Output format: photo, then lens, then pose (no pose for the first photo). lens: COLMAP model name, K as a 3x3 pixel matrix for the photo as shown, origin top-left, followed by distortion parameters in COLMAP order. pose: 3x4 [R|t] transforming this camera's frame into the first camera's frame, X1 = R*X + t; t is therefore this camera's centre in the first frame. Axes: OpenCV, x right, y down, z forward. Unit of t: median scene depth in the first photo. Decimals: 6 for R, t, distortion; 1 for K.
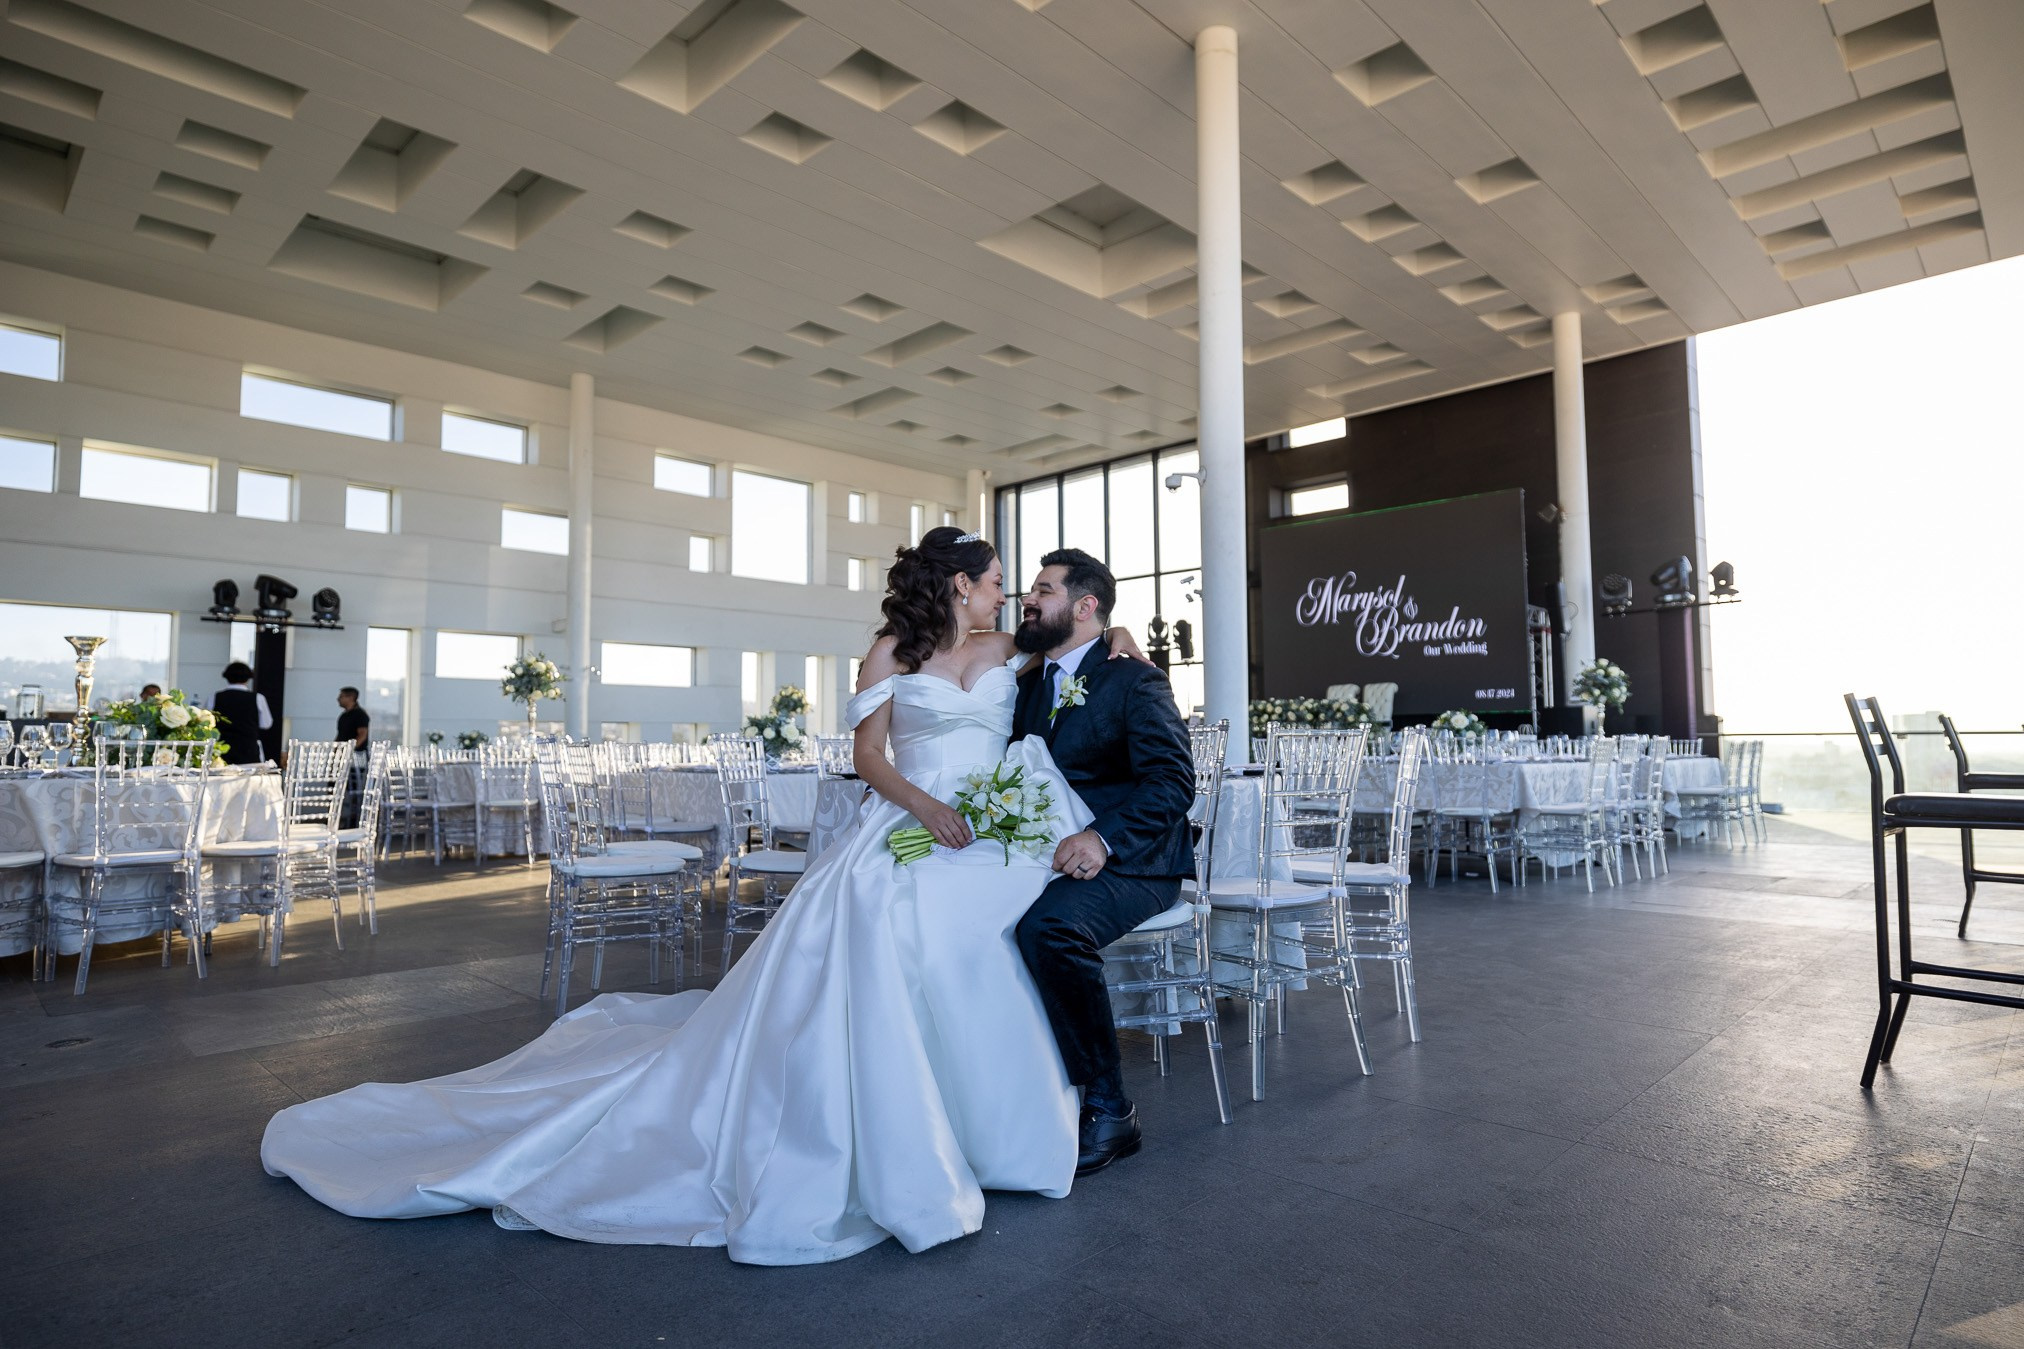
lens RADIAL K [[1094.3, 0, 1012.0], [0, 1094.3, 674.5], [0, 0, 1]] dist [-0.000017, -0.000002]
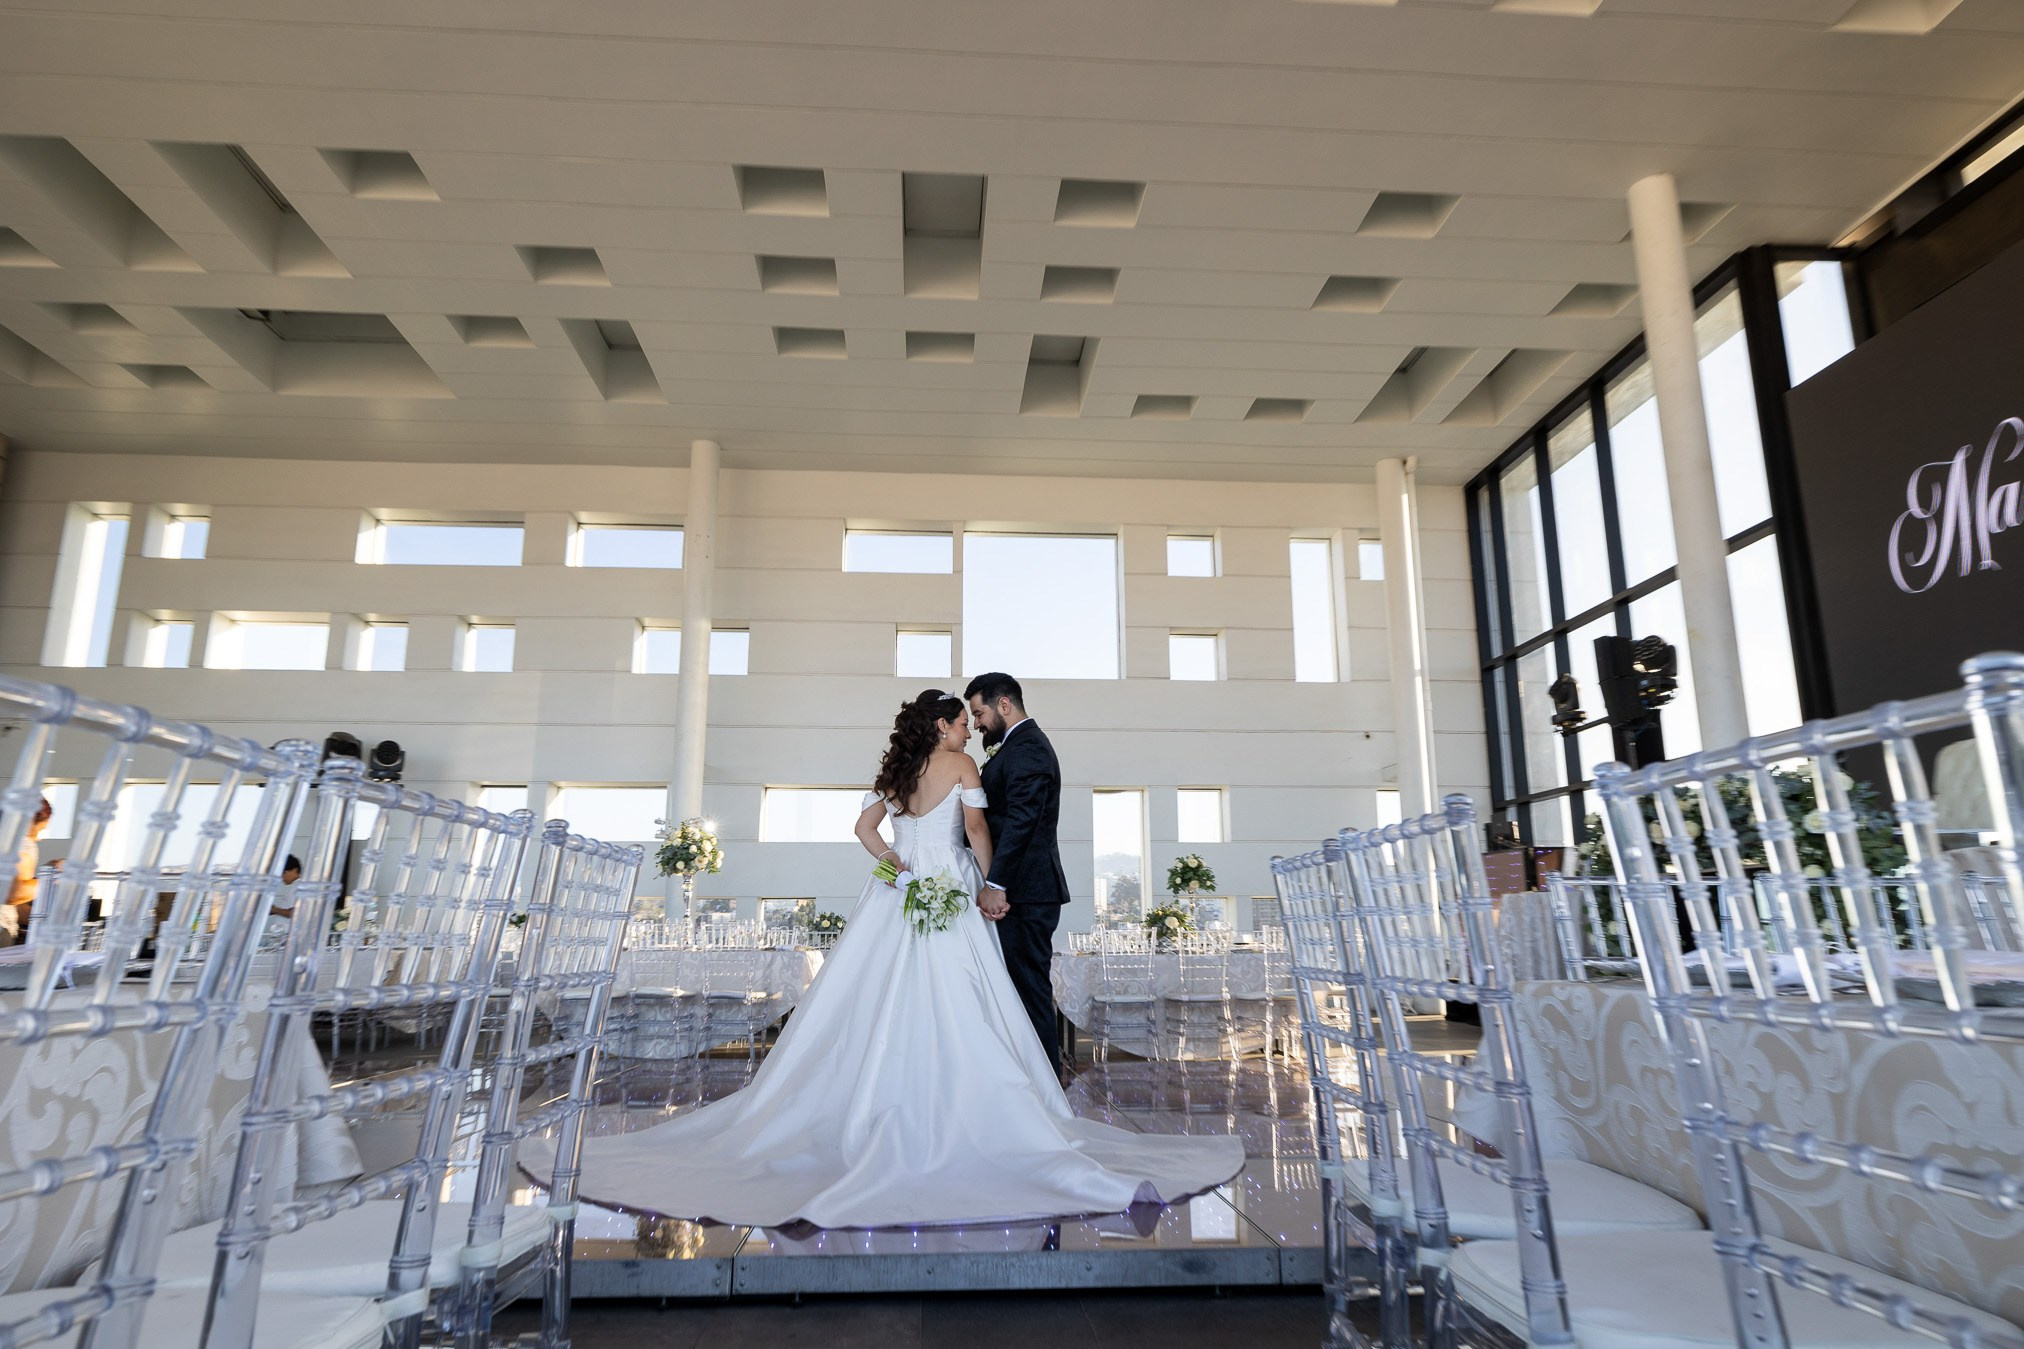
lens RADIAL K [[1250.2, 0, 1012.0], [0, 1250.2, 674.5], [0, 0, 1]] dist [0.003521, -0.000727]
pose [[0.746282, -0.137143, -0.651348, 0.348511], [0.039983, 0.986014, -0.161796, 0.043674], [0.664427, 0.094703, 0.741328, 0.536440]]
